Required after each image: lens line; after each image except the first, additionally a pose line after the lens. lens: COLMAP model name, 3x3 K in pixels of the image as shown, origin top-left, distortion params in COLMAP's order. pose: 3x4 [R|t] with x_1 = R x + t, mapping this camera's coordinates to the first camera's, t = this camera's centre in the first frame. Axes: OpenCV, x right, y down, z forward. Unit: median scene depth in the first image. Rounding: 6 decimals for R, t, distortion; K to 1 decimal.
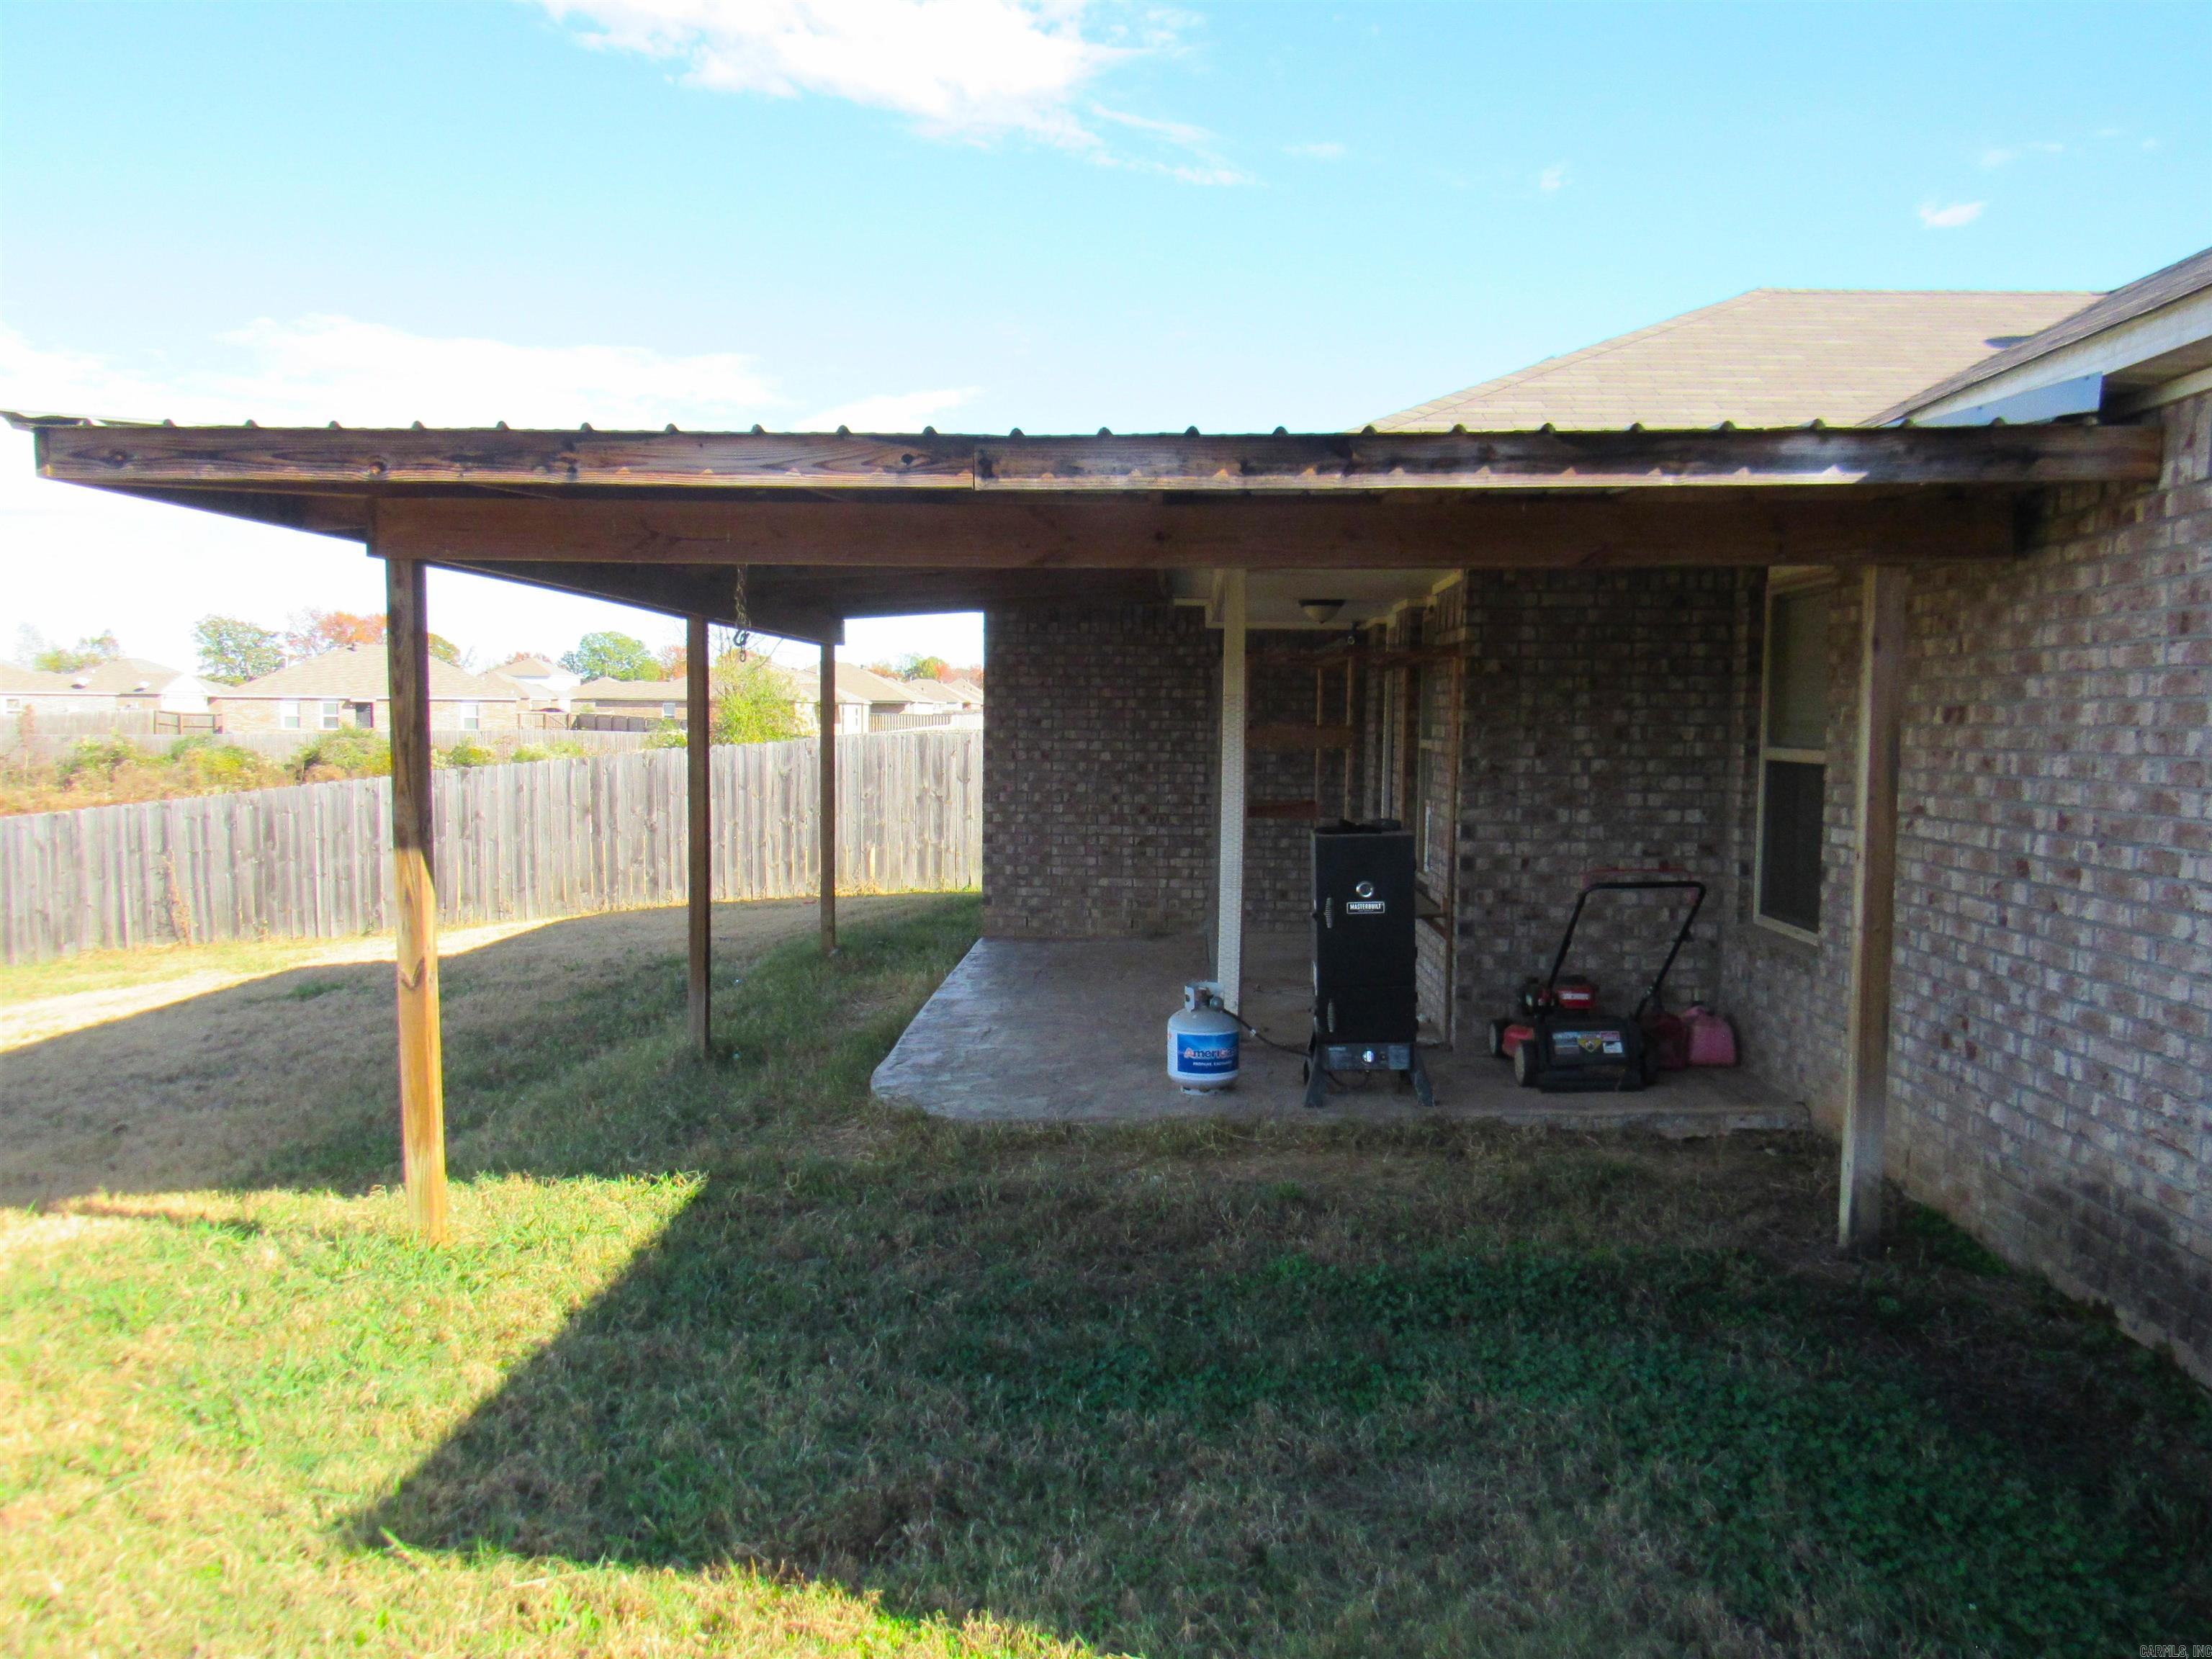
lens RADIAL K [[1579.6, 0, 1108.4], [0, 1579.6, 832.1], [0, 0, 1]] dist [-0.027376, 0.006481]
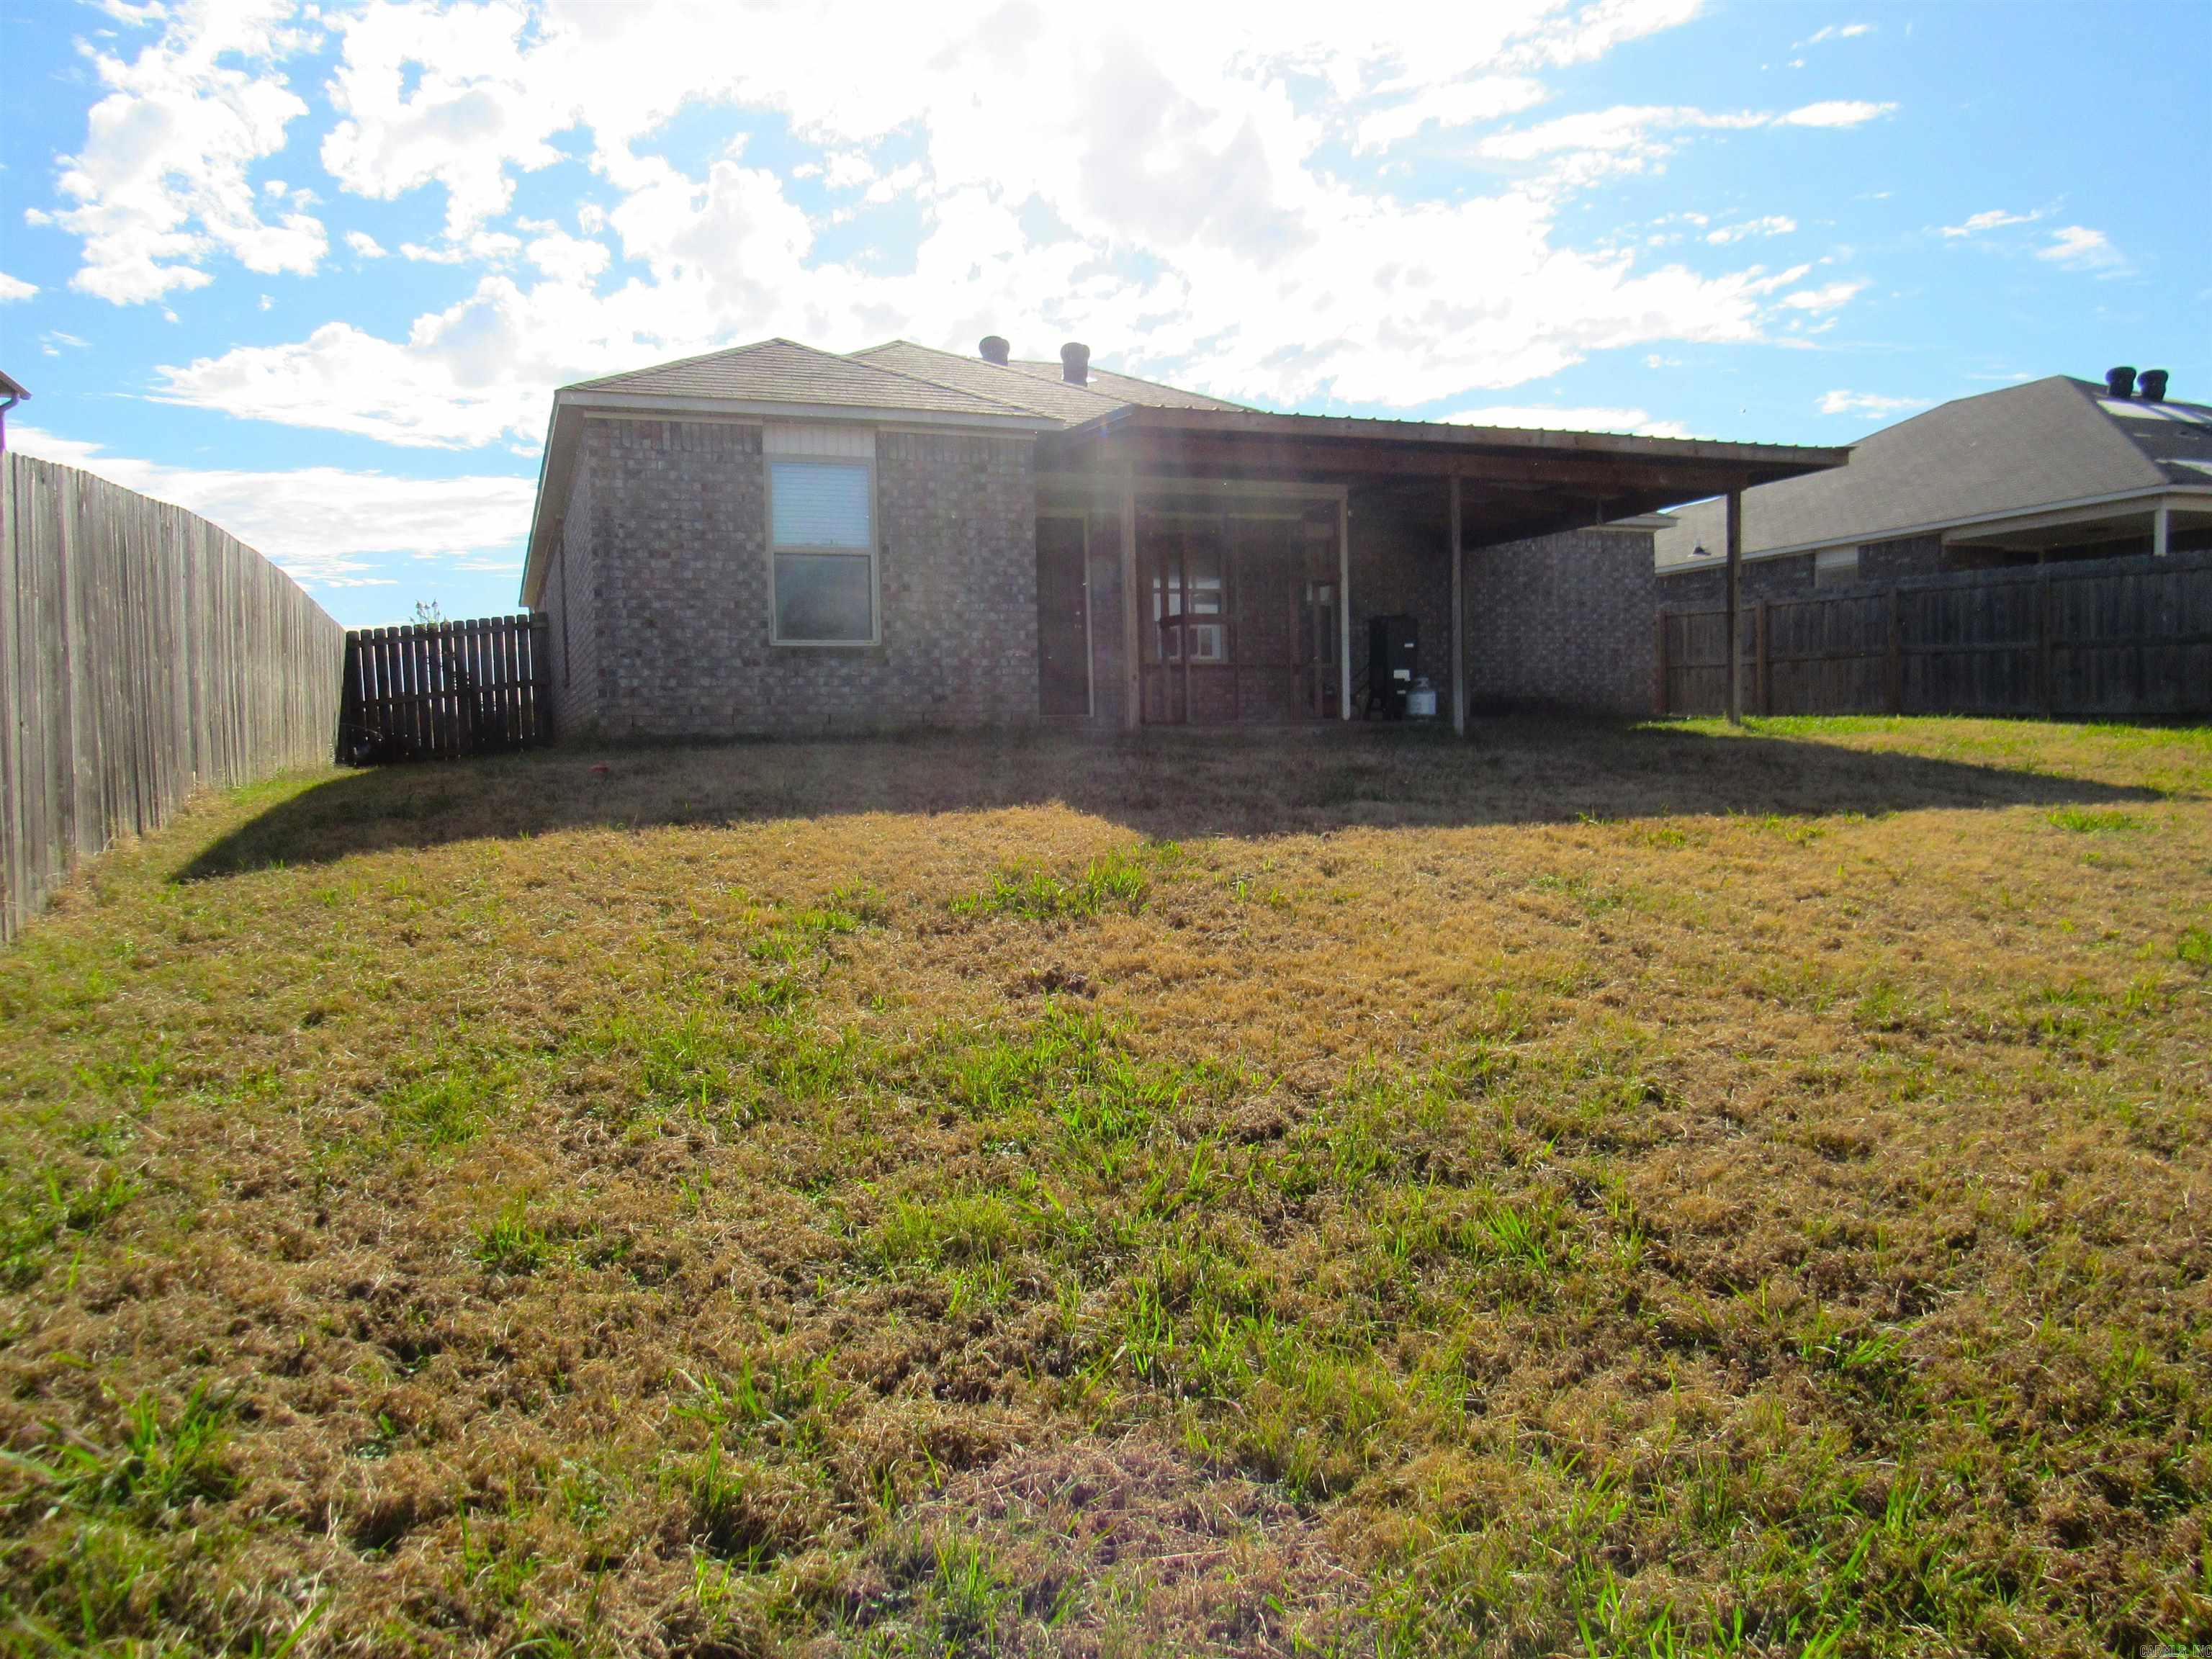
lens RADIAL K [[1579.6, 0, 1111.9], [0, 1579.6, 827.3], [0, 0, 1]] dist [-0.027376, 0.006481]
pose [[-0.403354, -0.046465, 0.913863, -2.761847], [0.090058, 0.991846, 0.090178, 0.087219], [-0.910601, 0.118674, -0.395881, 3.377229]]
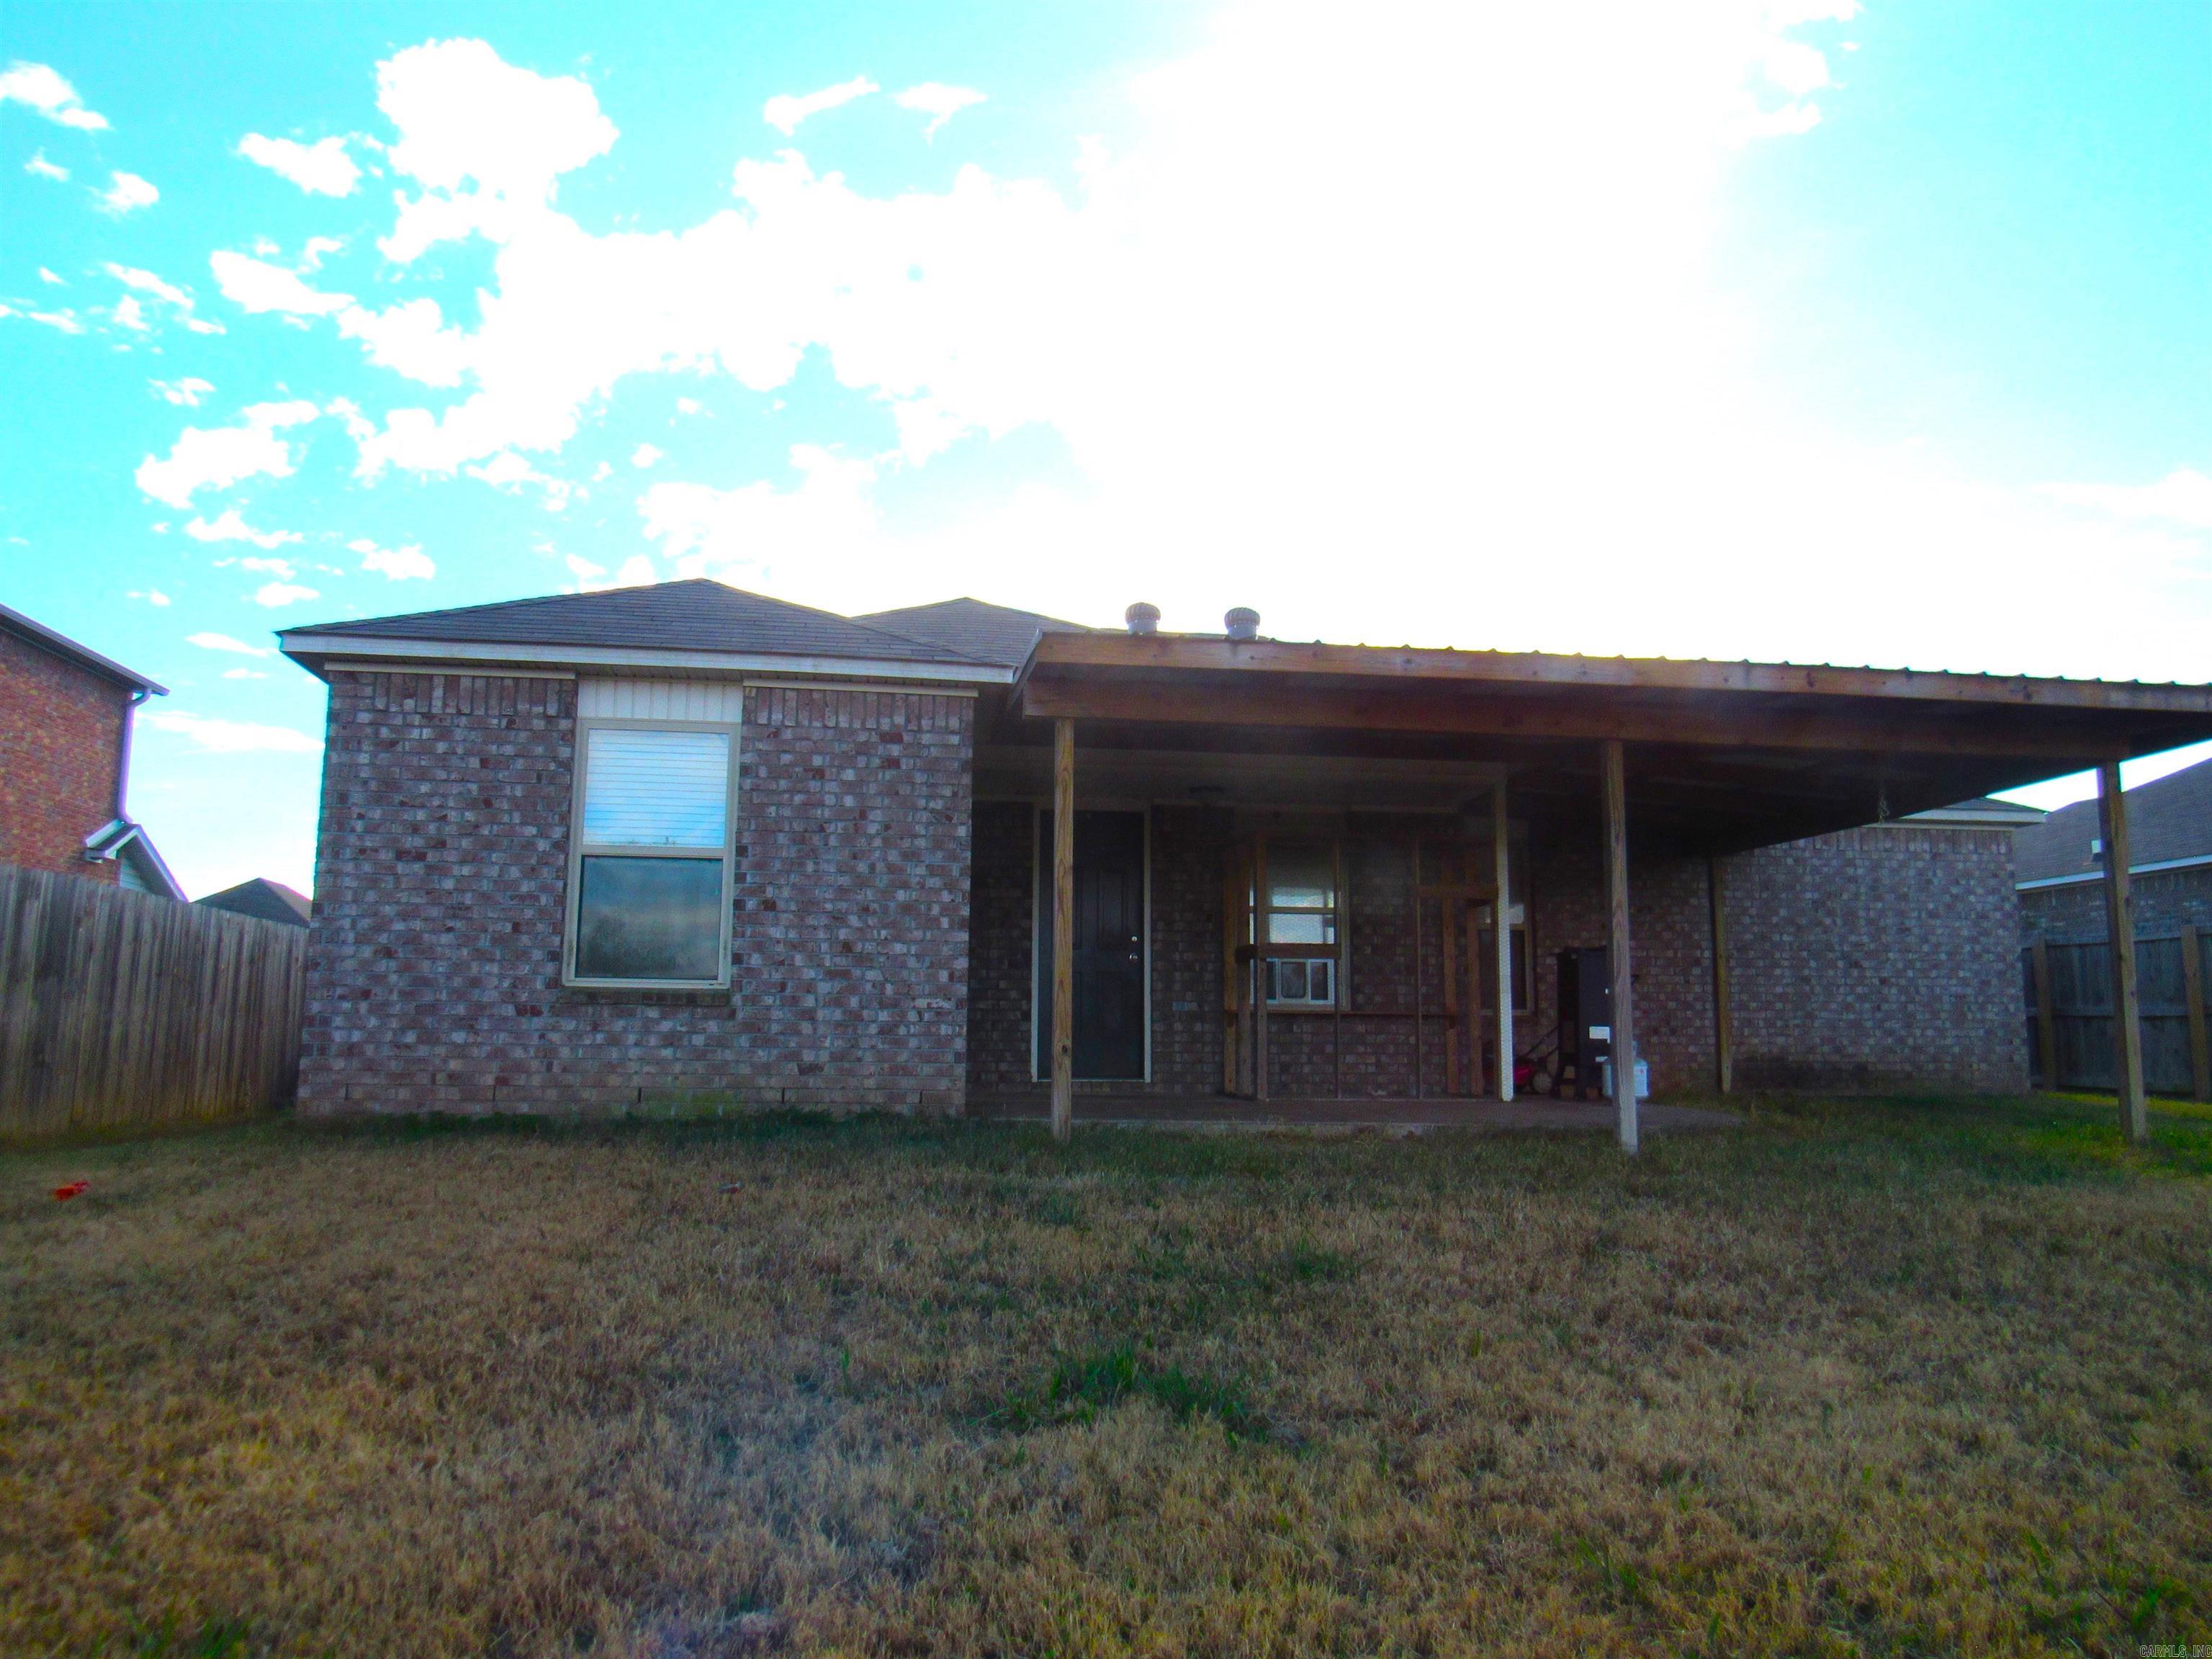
lens RADIAL K [[1579.6, 0, 1102.2], [0, 1579.6, 824.0], [0, 0, 1]] dist [-0.027376, 0.006481]
pose [[-0.186326, 0.131121, 0.973699, -2.051173], [0.065390, 0.990512, -0.120872, 0.048479], [-0.980310, 0.041148, -0.193132, 2.571788]]
